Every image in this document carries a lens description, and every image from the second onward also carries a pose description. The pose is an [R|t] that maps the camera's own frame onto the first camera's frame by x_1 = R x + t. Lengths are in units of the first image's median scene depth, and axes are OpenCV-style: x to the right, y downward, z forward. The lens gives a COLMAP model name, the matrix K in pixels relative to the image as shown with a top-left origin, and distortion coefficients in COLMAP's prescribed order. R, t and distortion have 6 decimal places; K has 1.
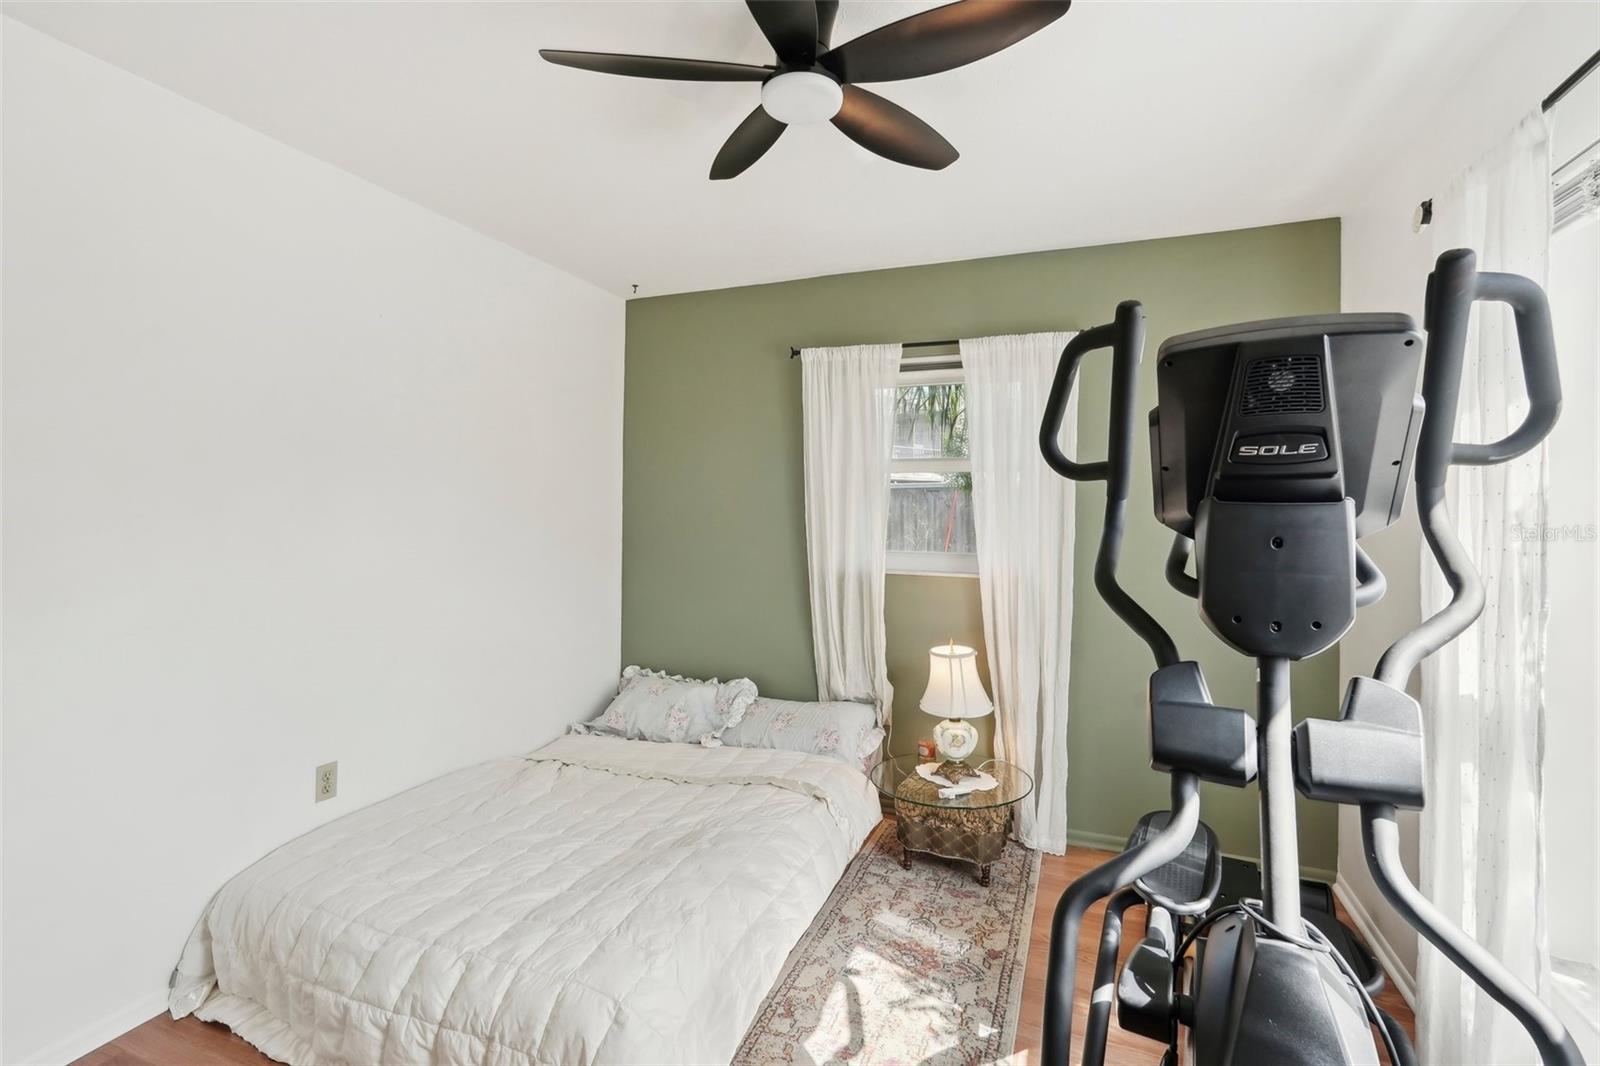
lens RADIAL K [[709.9, 0, 803.7], [0, 709.9, 535.8], [0, 0, 1]] dist [-0.004619, -0.000338]
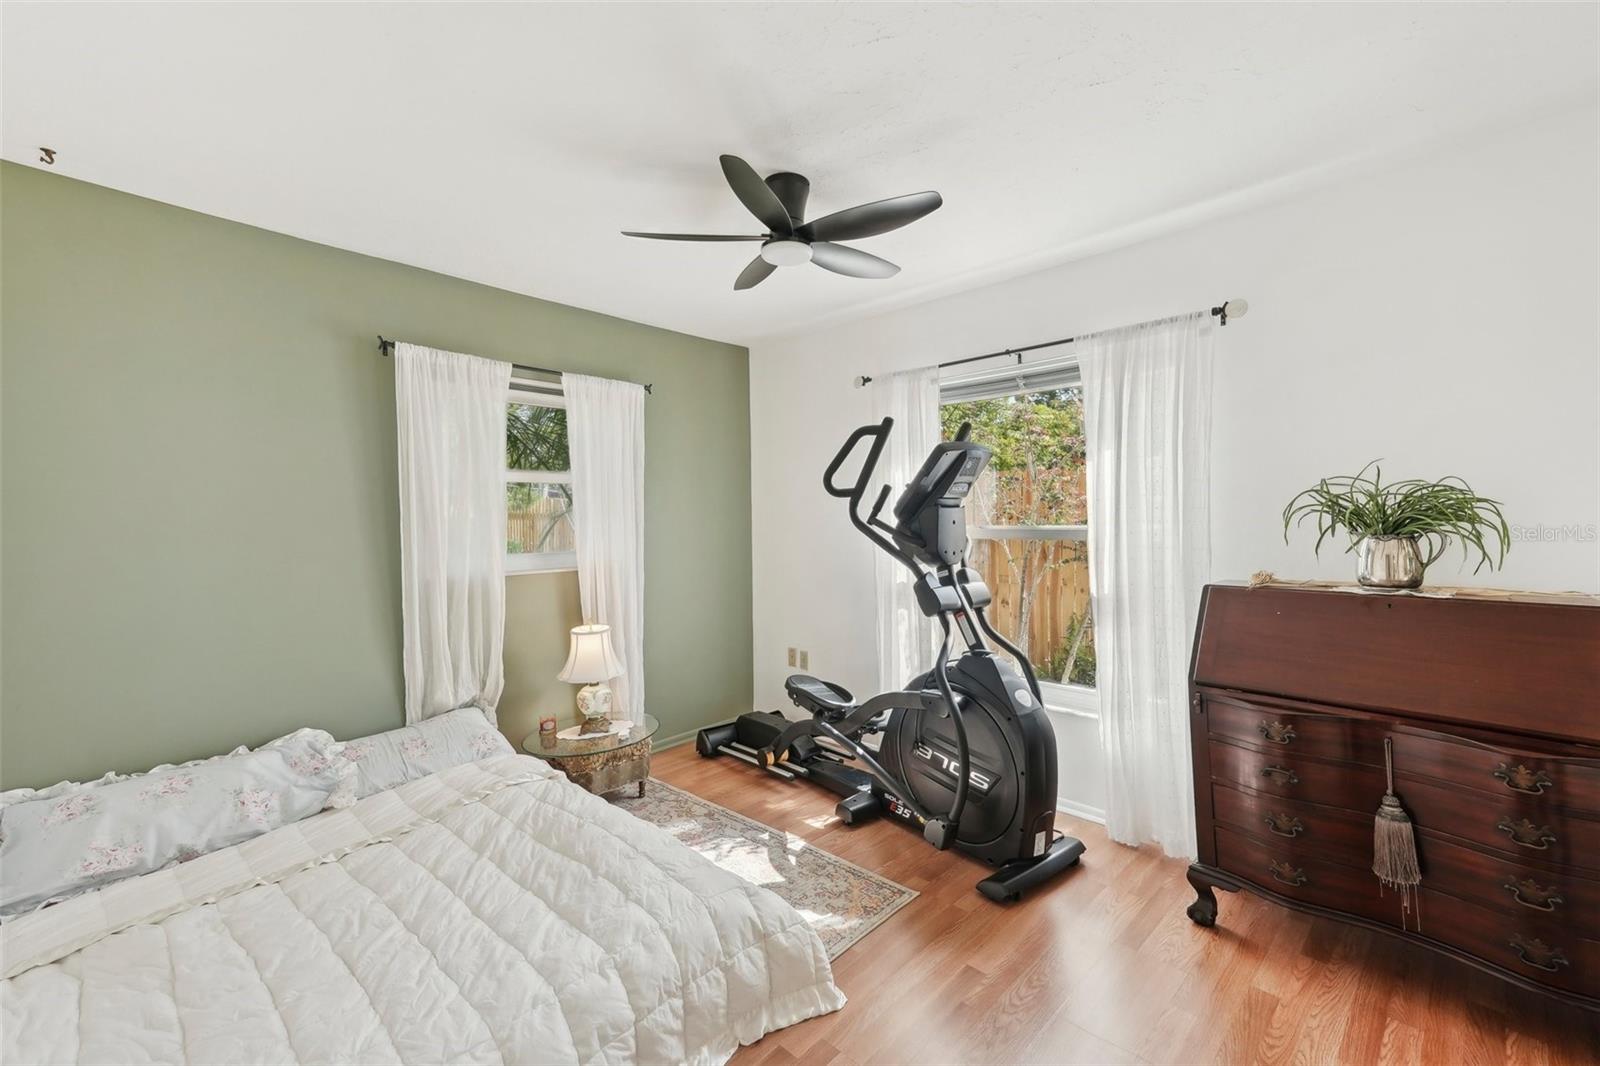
lens RADIAL K [[695.2, 0, 800.0], [0, 695.2, 533.0], [0, 0, 1]] dist [0.103239, 0.000008]
pose [[0.366687, -0.045298, 0.929241, -0.748148], [0.045915, 0.998478, 0.030555, -0.023428], [-0.929211, 0.031462, 0.368208, 0.195854]]
